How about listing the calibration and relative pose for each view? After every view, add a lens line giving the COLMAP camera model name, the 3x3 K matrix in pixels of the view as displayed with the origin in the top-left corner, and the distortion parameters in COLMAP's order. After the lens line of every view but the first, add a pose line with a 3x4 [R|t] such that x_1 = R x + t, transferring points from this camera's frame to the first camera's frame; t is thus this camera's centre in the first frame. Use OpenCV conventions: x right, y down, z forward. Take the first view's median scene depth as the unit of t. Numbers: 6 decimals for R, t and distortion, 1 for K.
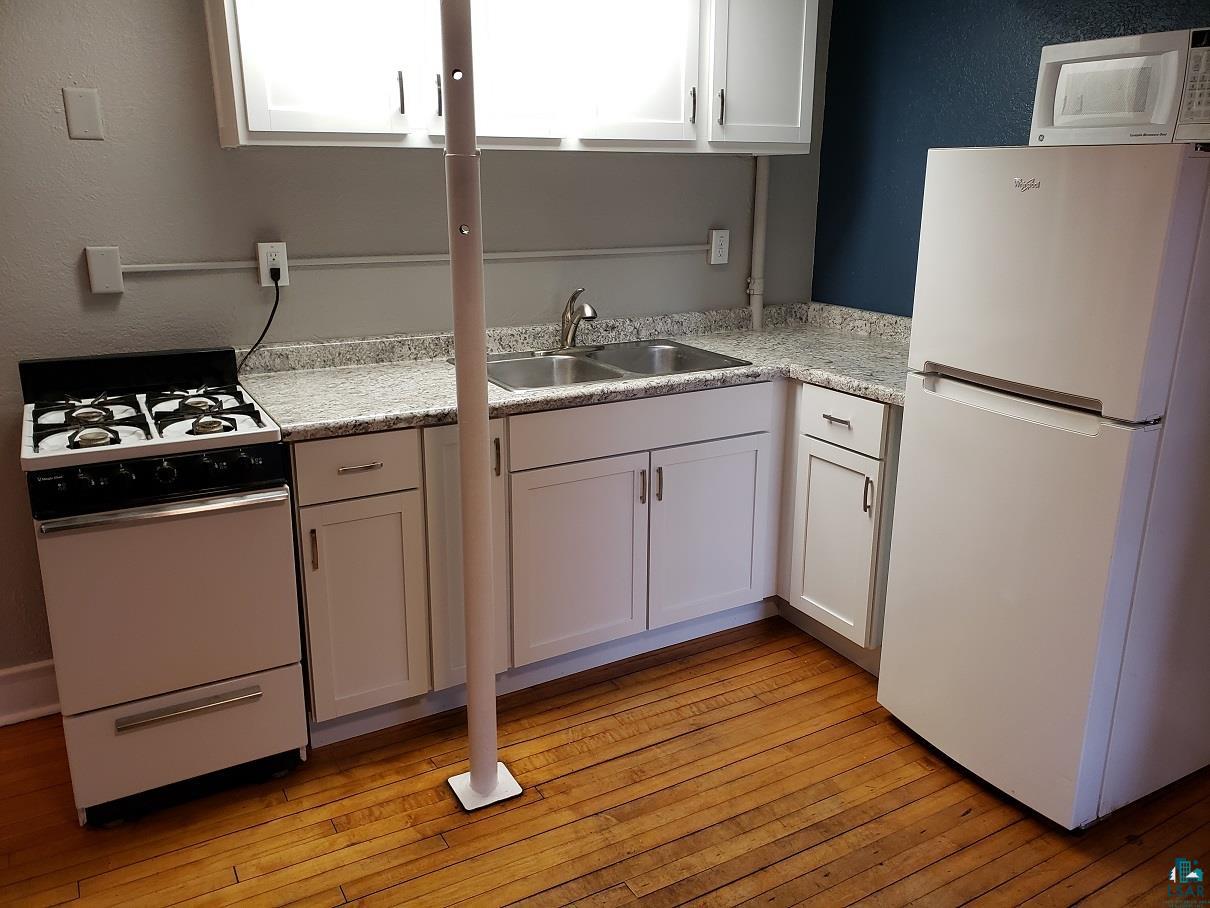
lens RADIAL K [[959.4, 0, 610.4], [0, 959.4, 450.2], [0, 0, 1]] dist [0.044756, 0.001756]
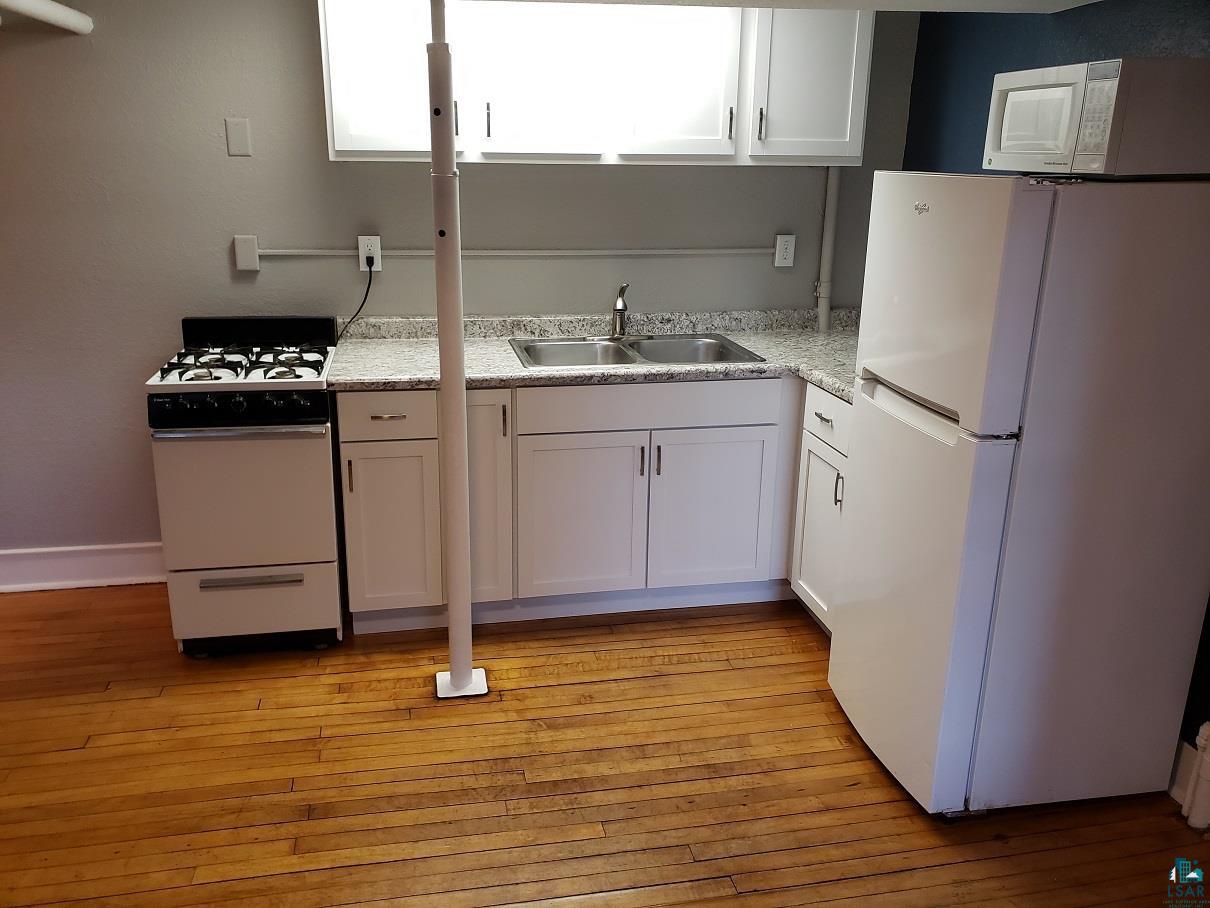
lens RADIAL K [[959.4, 0, 596.6], [0, 959.4, 454.9], [0, 0, 1]] dist [0.044756, 0.001756]
pose [[0.944616, 0.103974, -0.311272, 0.387080], [-0.099111, 0.994579, 0.031447, 0.001065], [0.312854, 0.001145, 0.949800, -0.116194]]
